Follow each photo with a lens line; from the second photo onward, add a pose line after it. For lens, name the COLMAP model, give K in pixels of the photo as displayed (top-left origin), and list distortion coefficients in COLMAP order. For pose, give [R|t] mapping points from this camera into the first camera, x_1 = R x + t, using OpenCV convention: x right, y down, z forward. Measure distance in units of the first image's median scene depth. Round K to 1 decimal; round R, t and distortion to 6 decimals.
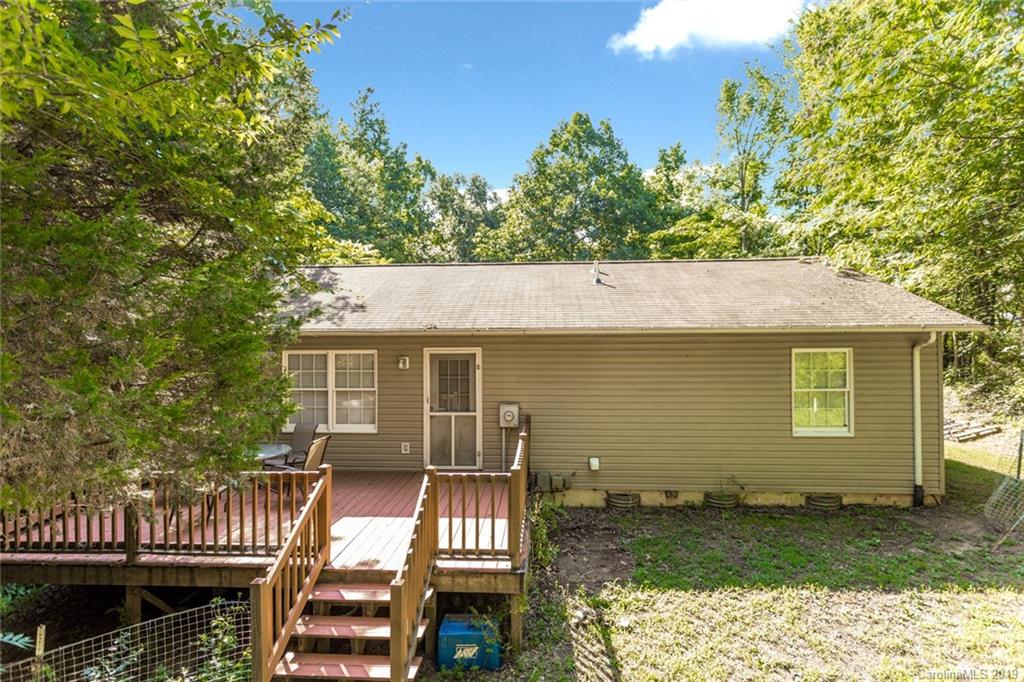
lens RADIAL K [[494.7, 0, 512.0], [0, 494.7, 341.0], [0, 0, 1]] dist [0.001657, -0.000106]
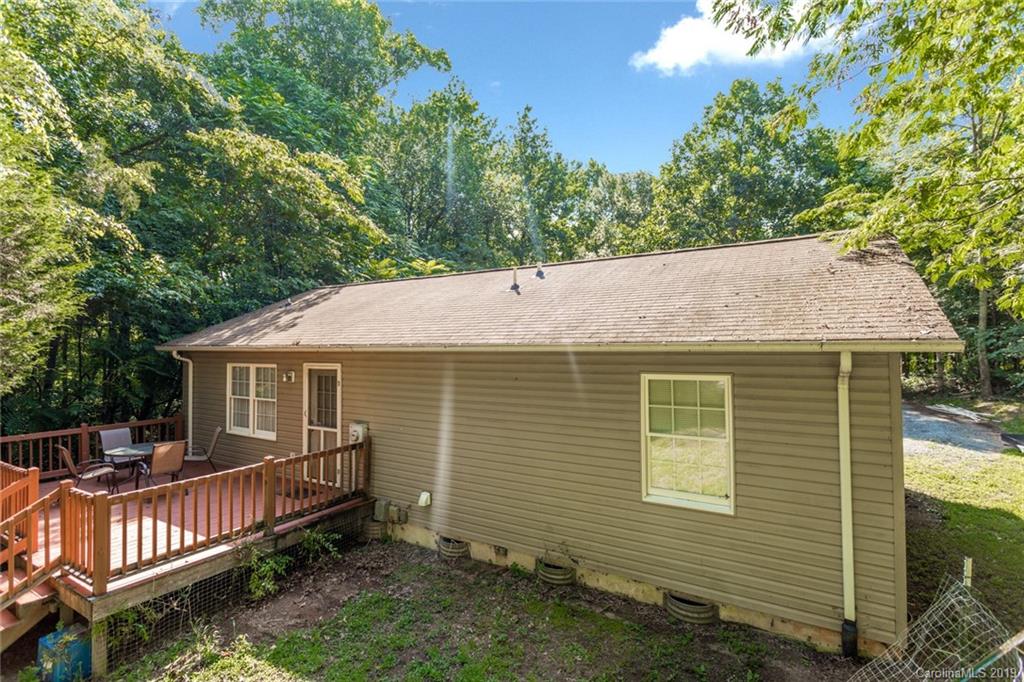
lens RADIAL K [[488.8, 0, 512.0], [0, 488.8, 341.0], [0, 0, 1]] dist [0.001041, 0.000375]
pose [[0.883924, -0.004627, -0.467608, 0.711114], [0.000807, 0.999965, -0.008370, -0.024226], [0.467630, 0.007022, 0.883897, 0.304346]]
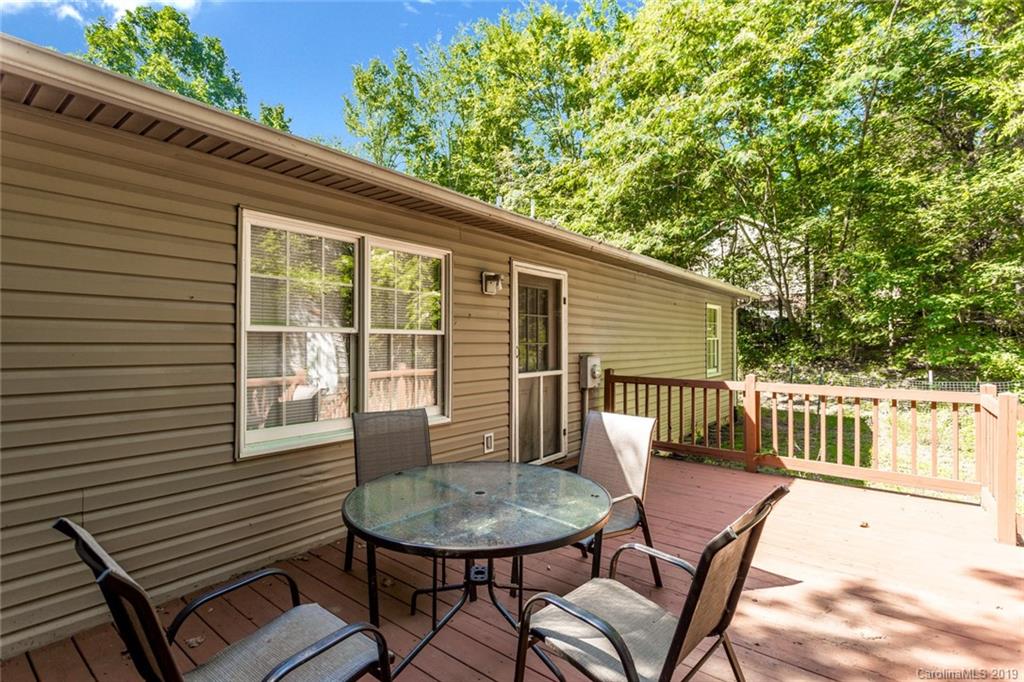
lens RADIAL K [[488.8, 0, 512.0], [0, 488.8, 341.0], [0, 0, 1]] dist [0.001041, 0.000375]
pose [[0.567782, 0.009054, 0.823129, -0.659082], [-0.004385, 0.999959, -0.007974, 0.114121], [-0.823167, 0.000918, 0.567798, 0.702379]]
